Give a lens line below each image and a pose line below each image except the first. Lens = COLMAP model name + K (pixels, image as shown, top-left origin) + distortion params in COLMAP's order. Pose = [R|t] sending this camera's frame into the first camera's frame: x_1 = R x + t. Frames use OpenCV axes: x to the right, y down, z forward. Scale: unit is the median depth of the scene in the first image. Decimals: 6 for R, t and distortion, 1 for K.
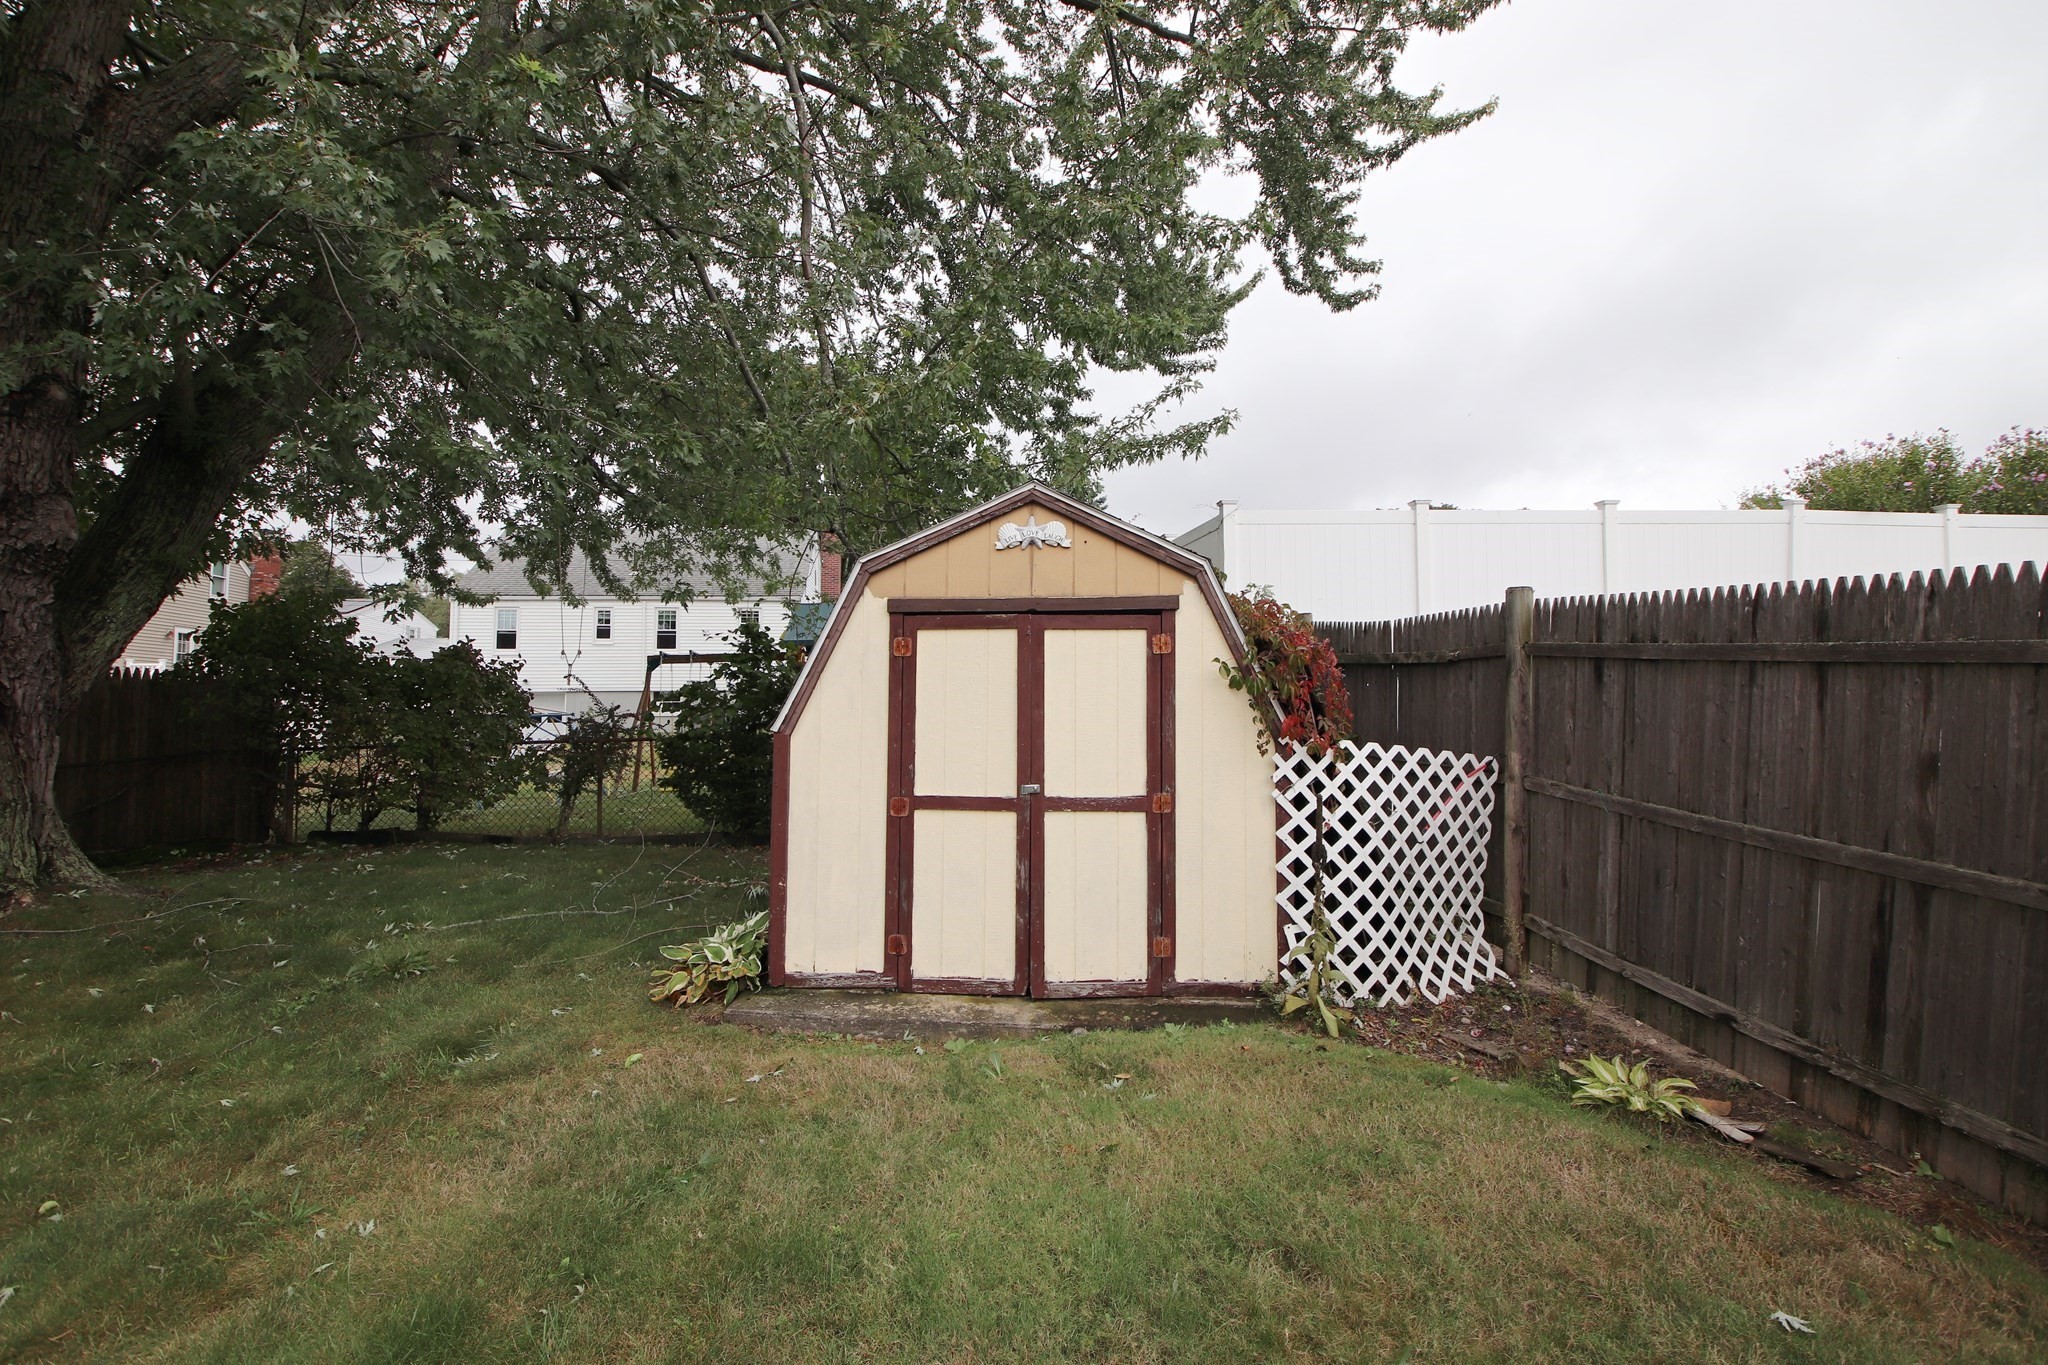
lens RADIAL K [[963.3, 0, 1015.7], [0, 963.3, 667.3], [0, 0, 1]] dist [0.005154, -0.022922]
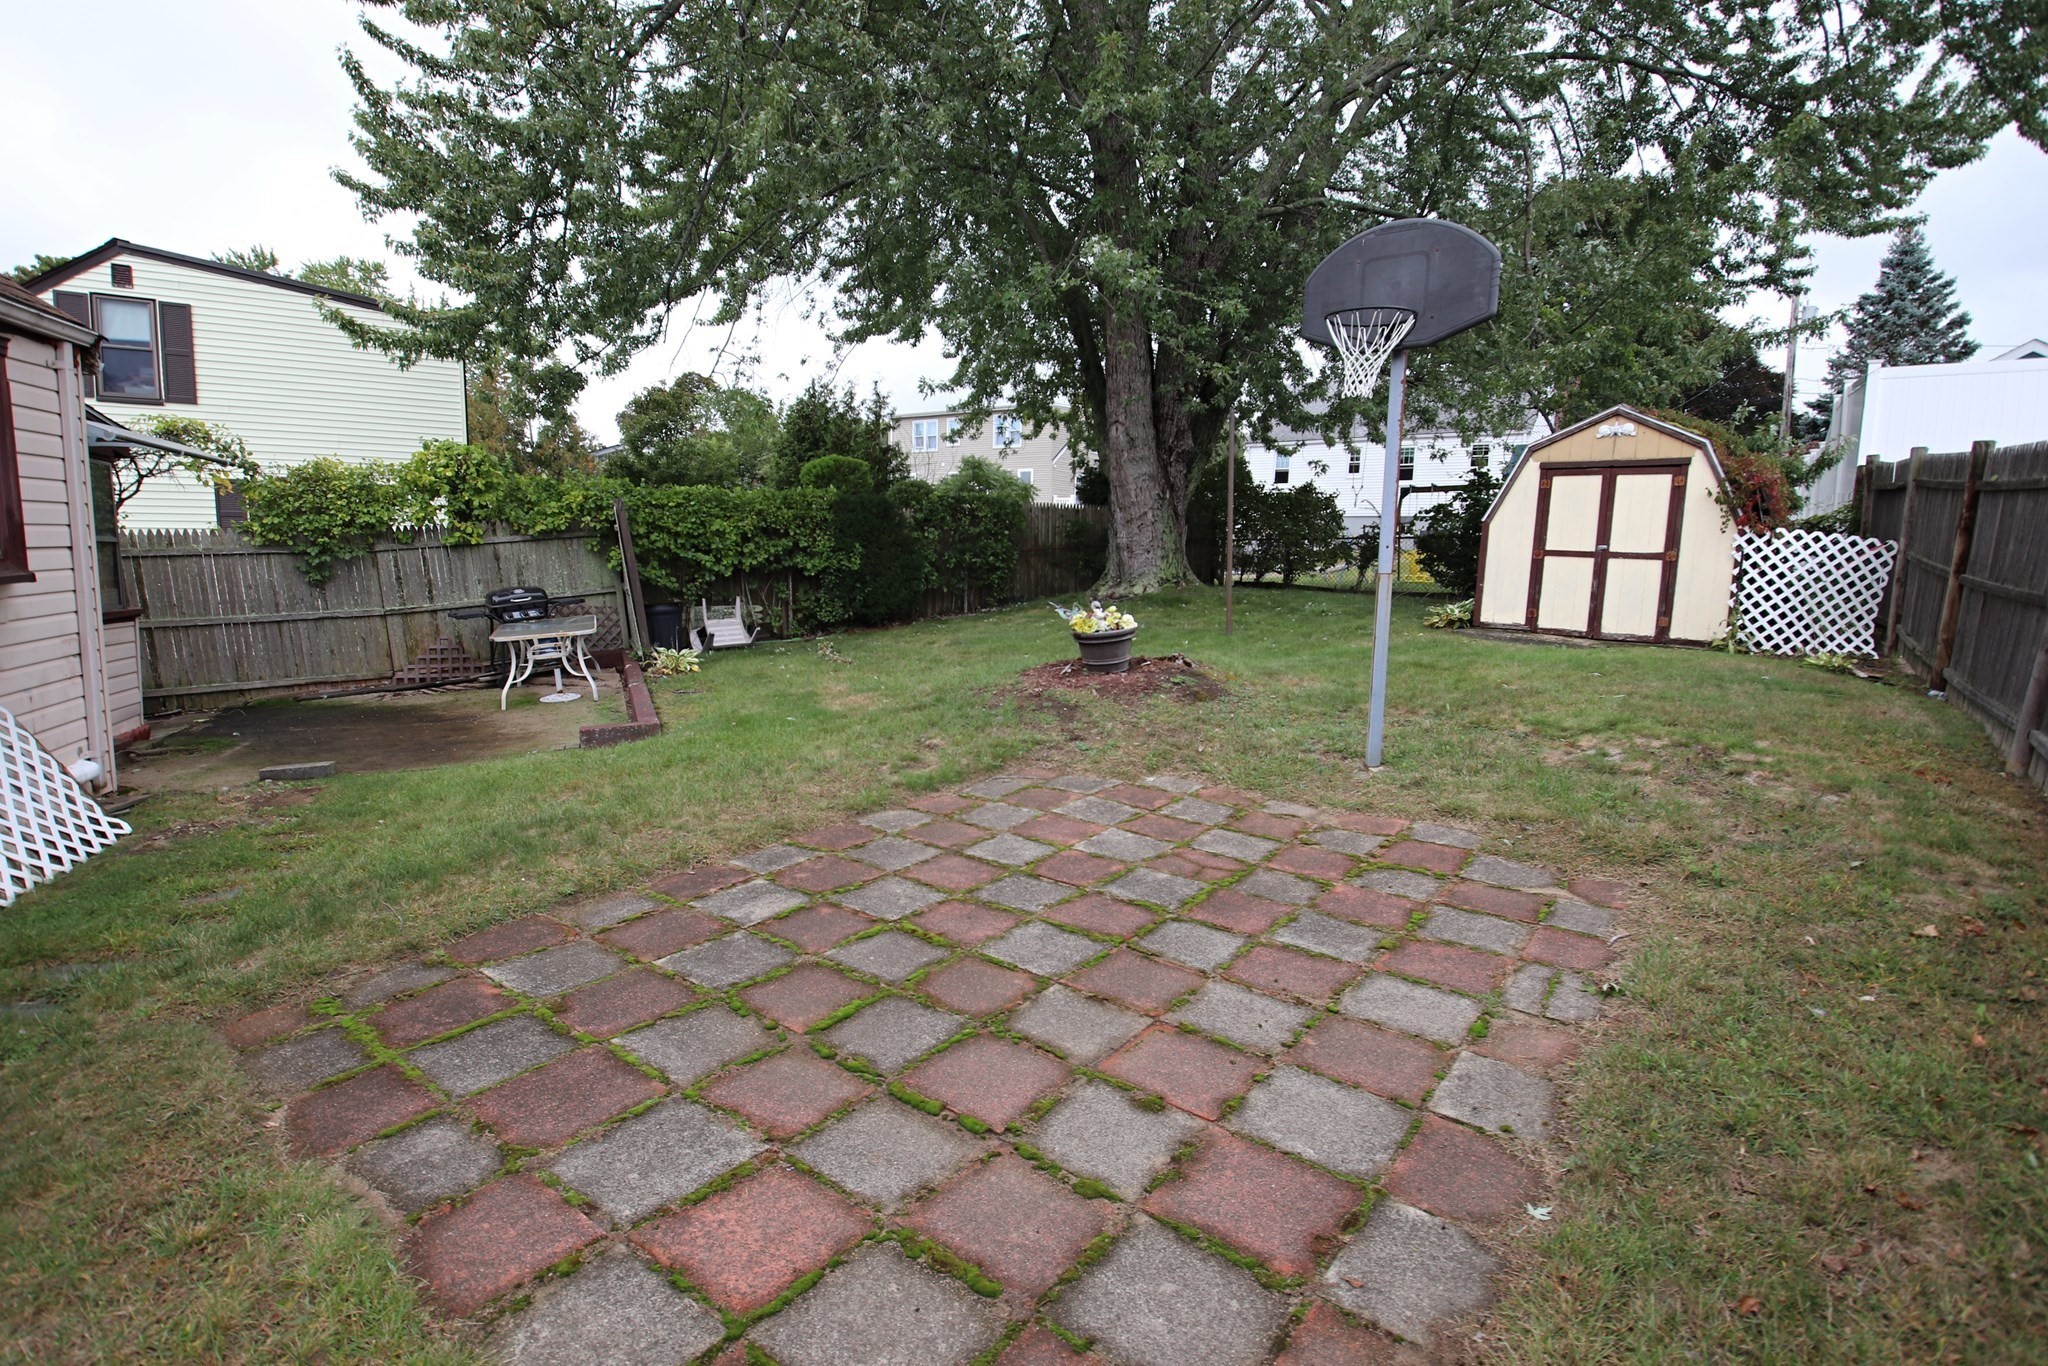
lens RADIAL K [[963.3, 0, 1015.7], [0, 963.3, 667.8], [0, 0, 1]] dist [0.005154, -0.022922]
pose [[0.756911, 0.103763, -0.645228, 0.451159], [0.010565, 0.985243, 0.170837, 0.004601], [0.653433, -0.136125, 0.744645, -1.583004]]
